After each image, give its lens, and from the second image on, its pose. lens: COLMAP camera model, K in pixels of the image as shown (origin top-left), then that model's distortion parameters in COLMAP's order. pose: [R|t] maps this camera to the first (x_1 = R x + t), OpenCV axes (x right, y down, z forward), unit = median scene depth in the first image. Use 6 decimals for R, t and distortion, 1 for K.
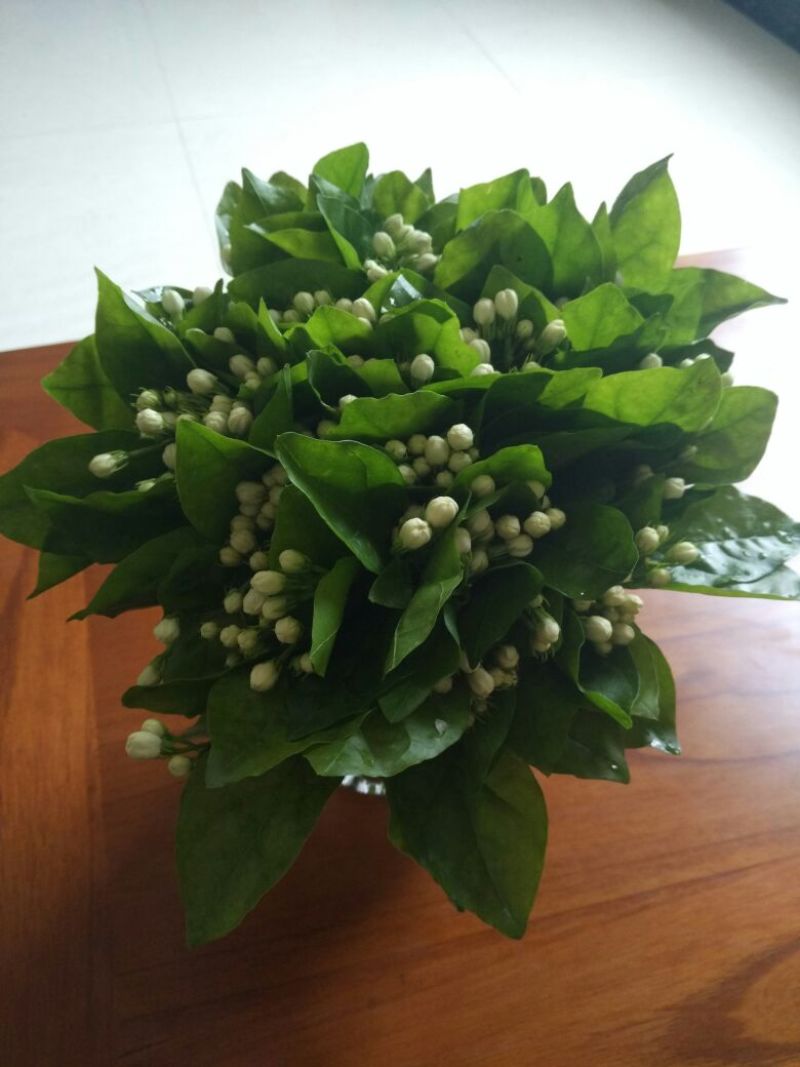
lens RADIAL K [[904.8, 0, 417.0], [0, 904.8, 522.9], [0, 0, 1]] dist [0.019568, -0.045510]
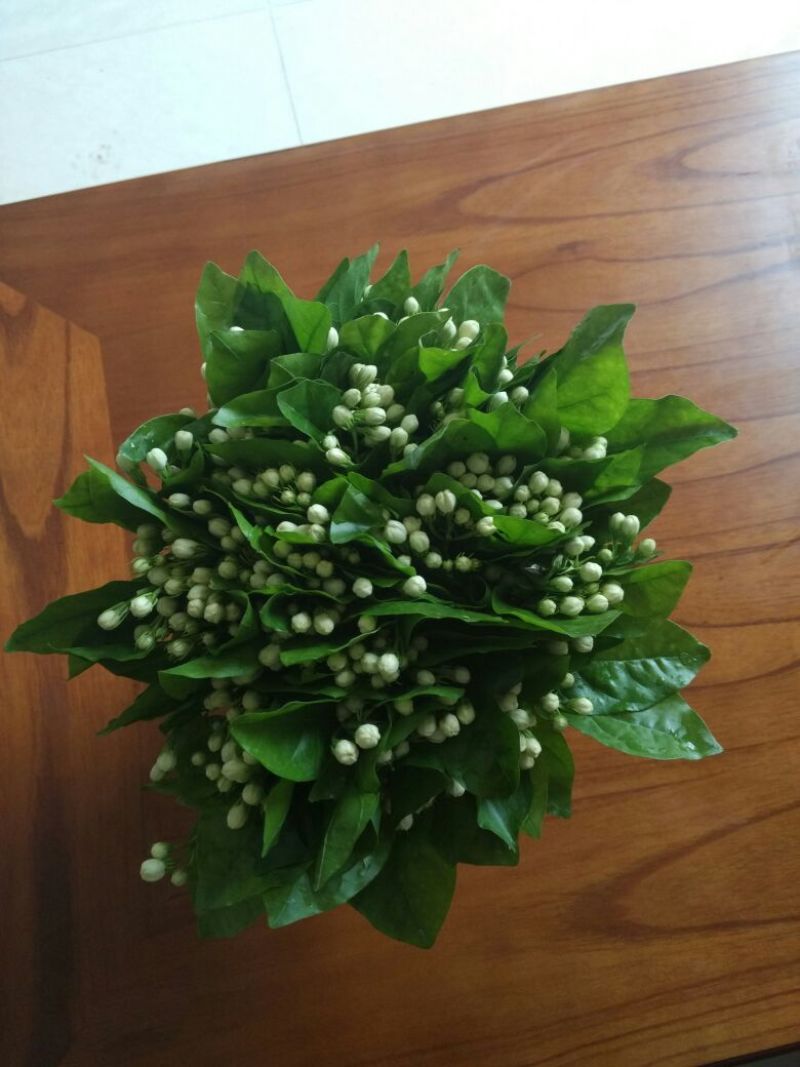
lens RADIAL K [[904.8, 0, 391.2], [0, 904.8, 511.4], [0, 0, 1]] dist [0.019568, -0.045510]
pose [[0.995606, 0.052496, -0.077547, 0.107598], [-0.018355, 0.921429, 0.388113, -0.600206], [0.091829, -0.384985, 0.918343, -0.032456]]
